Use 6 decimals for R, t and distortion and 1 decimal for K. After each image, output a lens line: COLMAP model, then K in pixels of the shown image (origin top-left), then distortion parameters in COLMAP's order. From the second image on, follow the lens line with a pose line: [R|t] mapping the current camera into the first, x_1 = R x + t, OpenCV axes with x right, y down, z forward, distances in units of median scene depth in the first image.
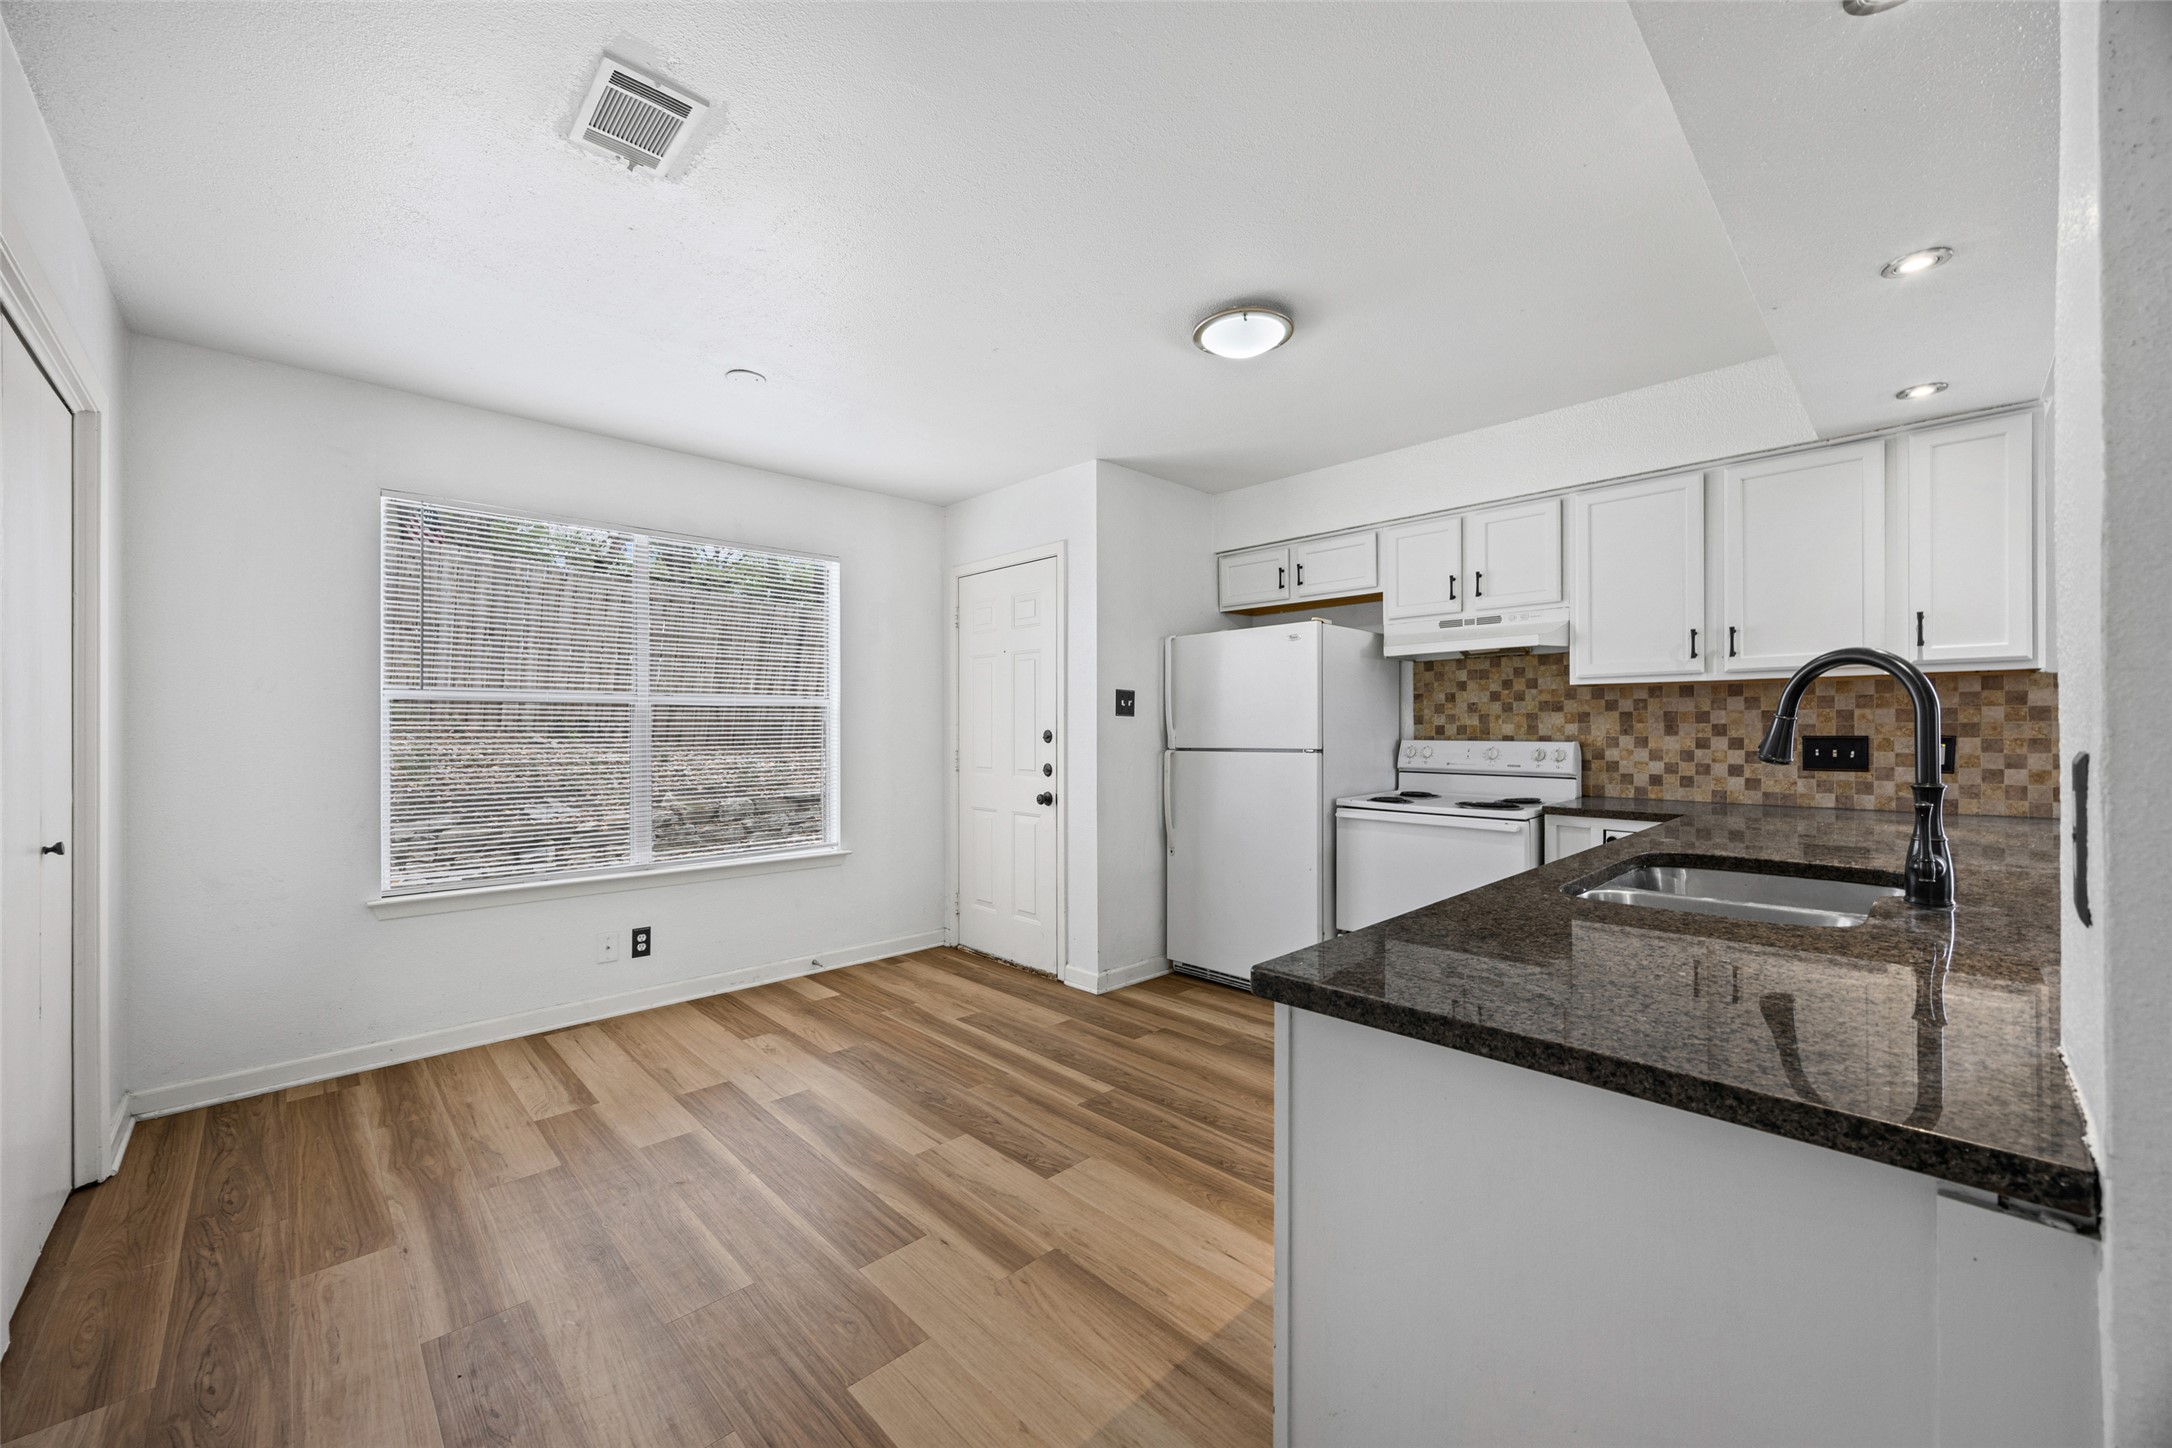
lens RADIAL K [[833.1, 0, 1089.3], [0, 833.1, 726.9], [0, 0, 1]] dist [-0.000564, -0.000235]
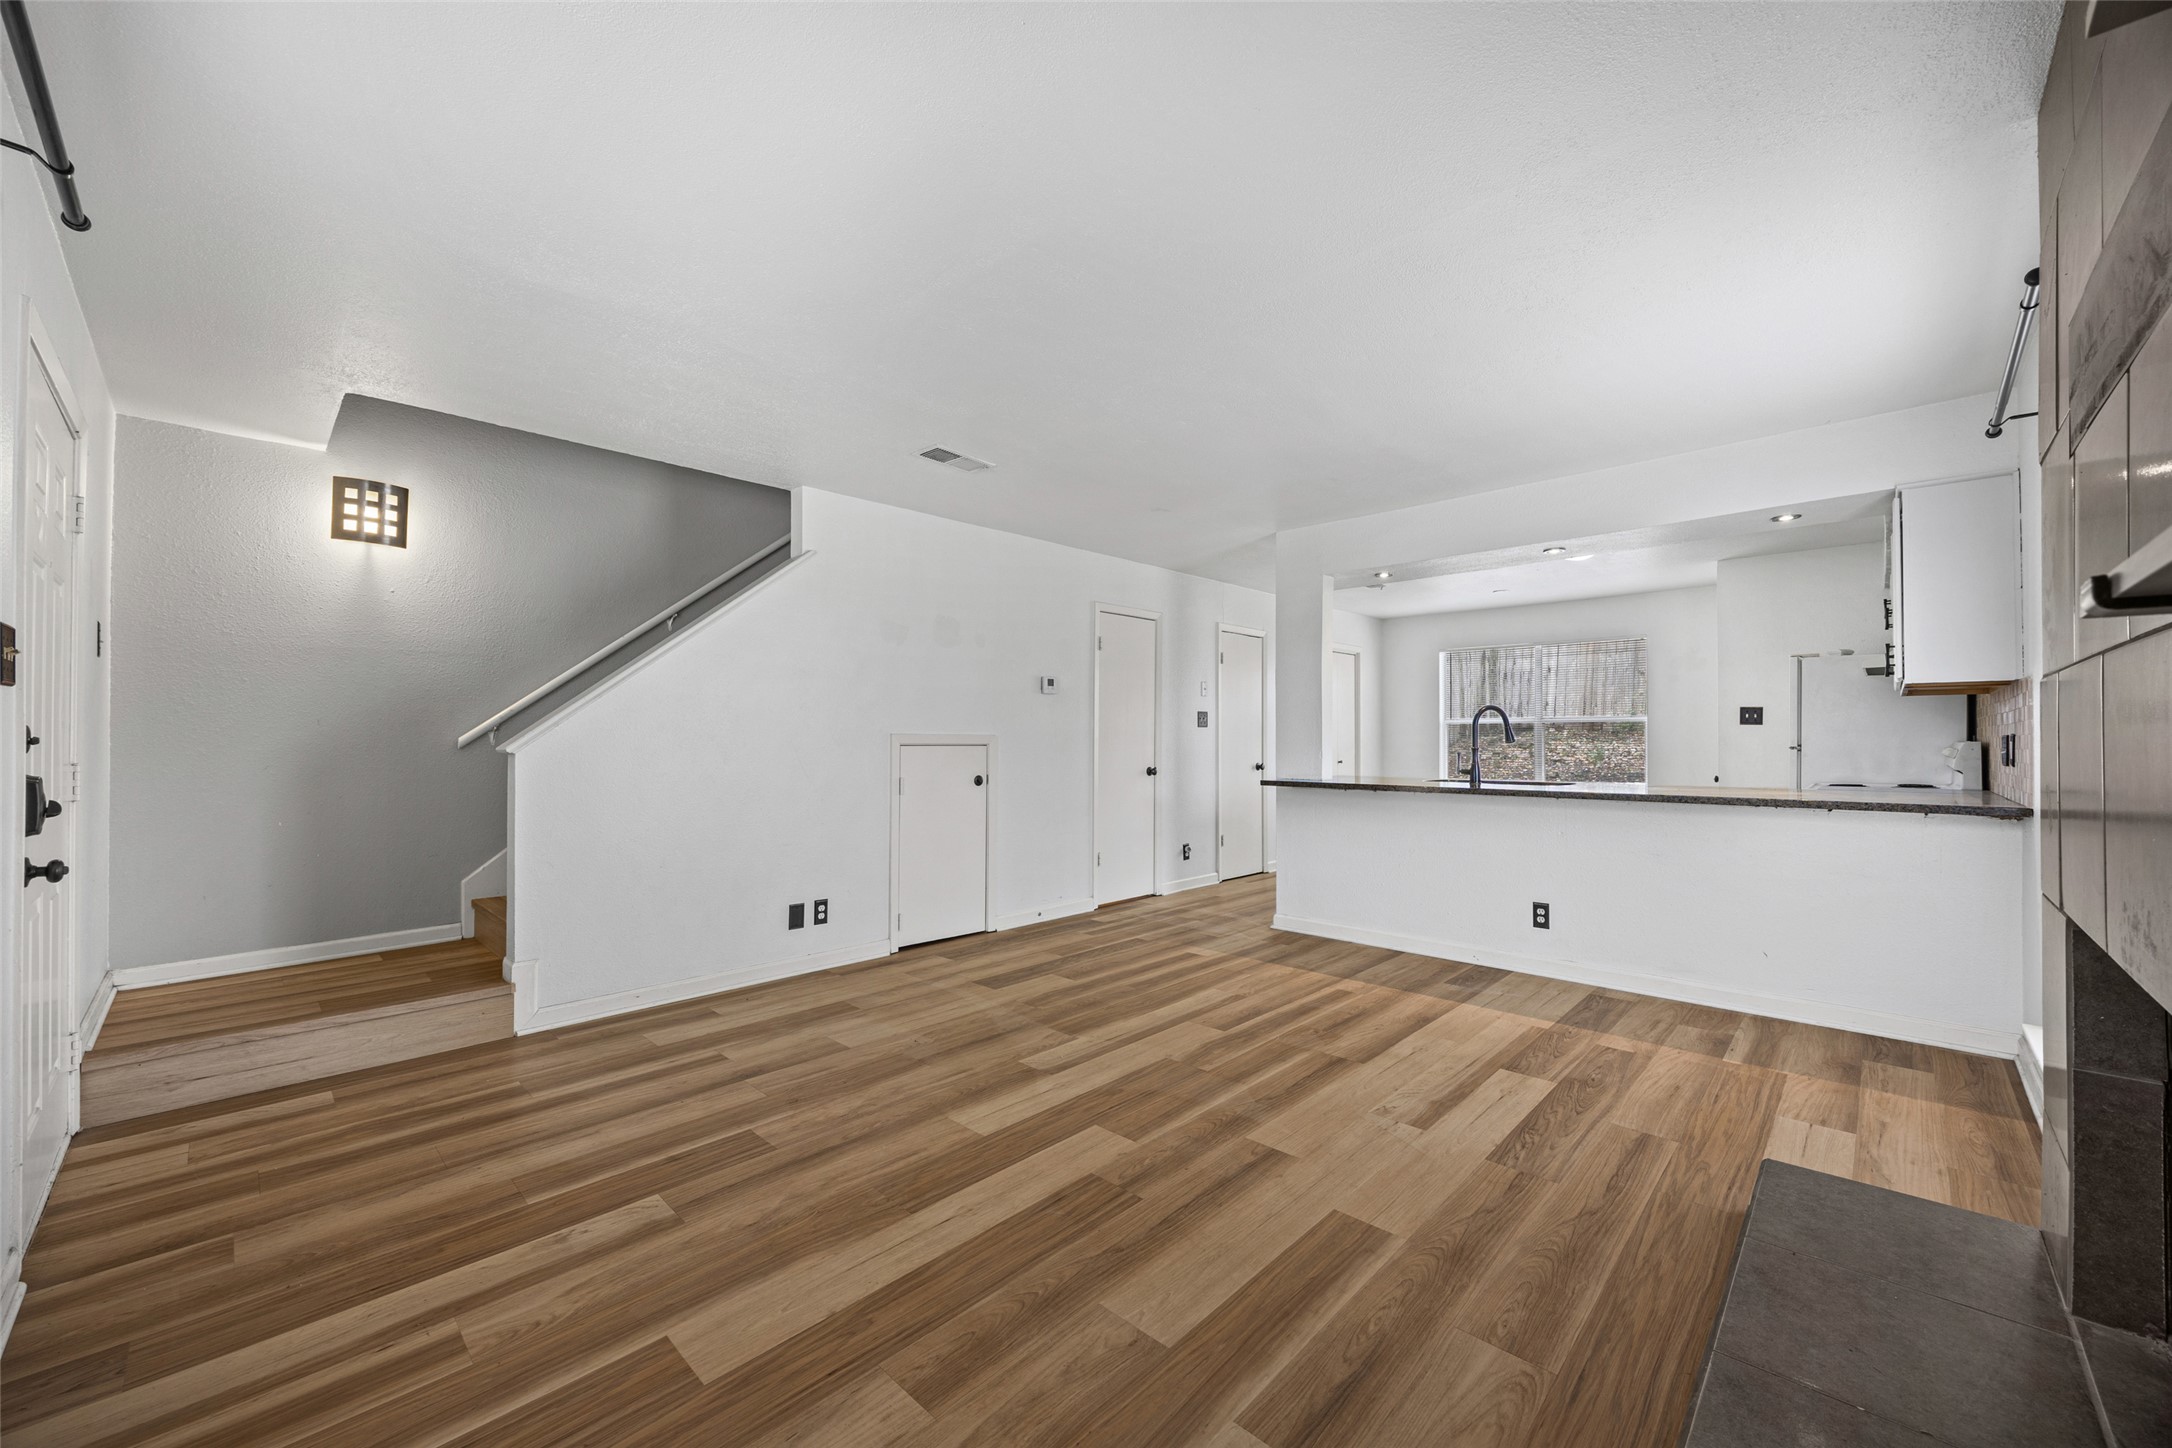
lens RADIAL K [[833.1, 0, 1084.6], [0, 833.1, 726.6], [0, 0, 1]] dist [-0.000564, -0.000235]
pose [[0.029904, -0.013919, -0.999456, 1.679601], [-0.000456, 0.999903, -0.013939, 0.014076], [0.999553, 0.000873, 0.029895, -0.258236]]
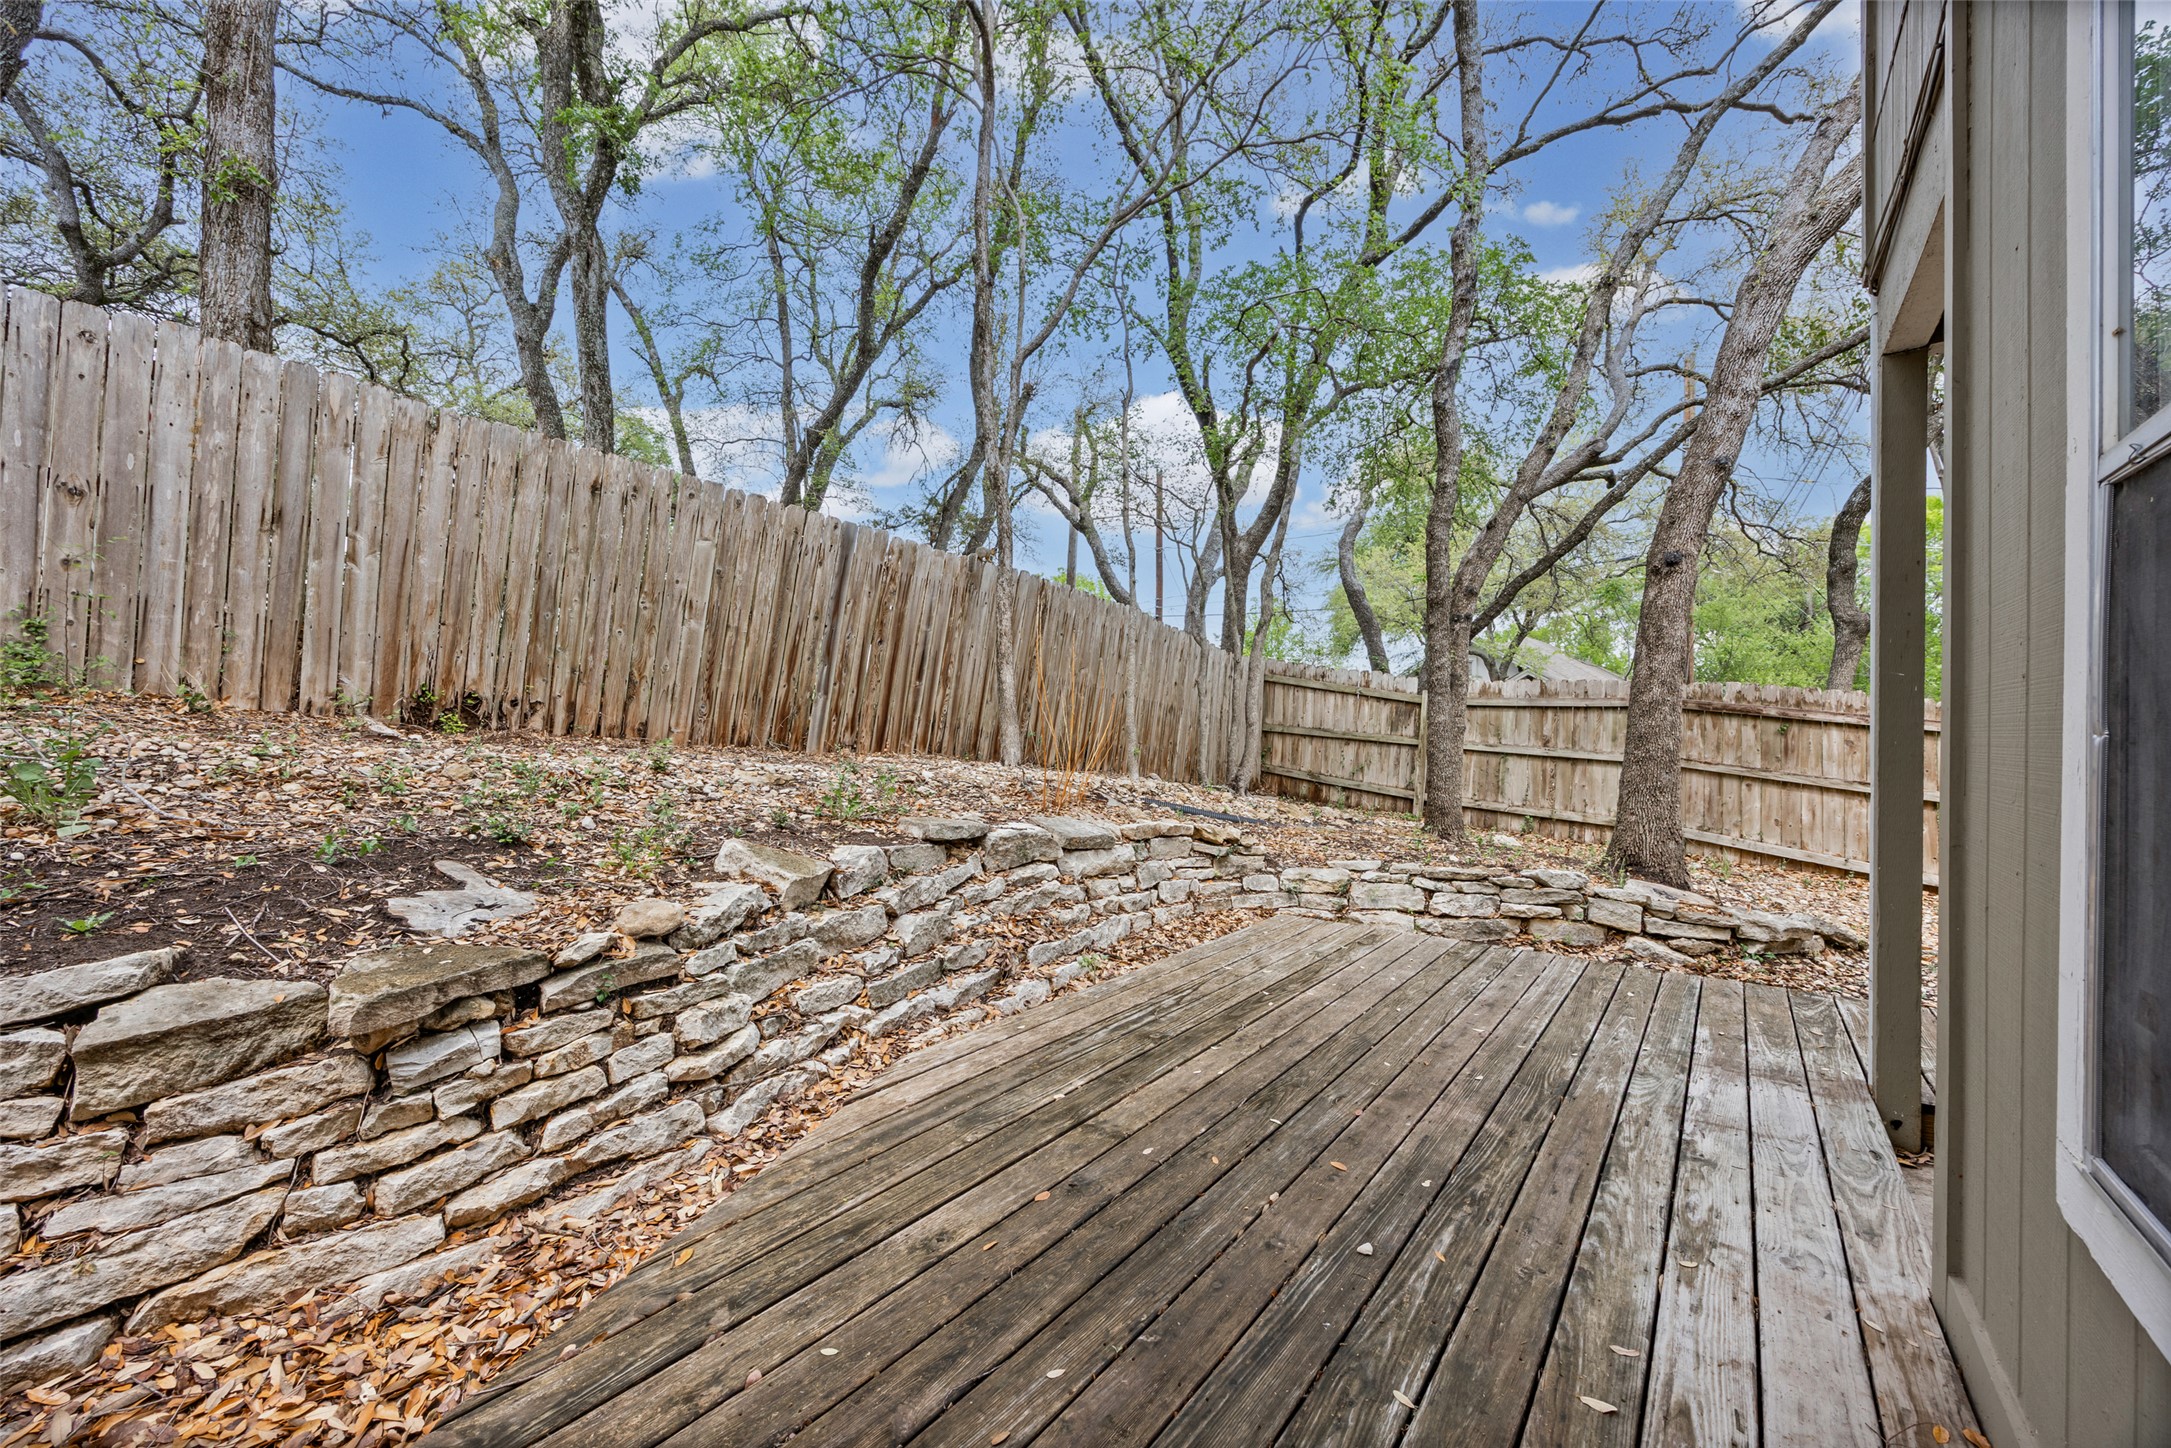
lens RADIAL K [[886.9, 0, 1105.8], [0, 886.9, 733.6], [0, 0, 1]] dist [0.013099, -0.001853]
pose [[0.992498, -0.009709, 0.121878, -0.713966], [0.009619, 0.999953, 0.001326, 0.047086], [-0.121885, -0.000144, 0.992544, 0.991513]]
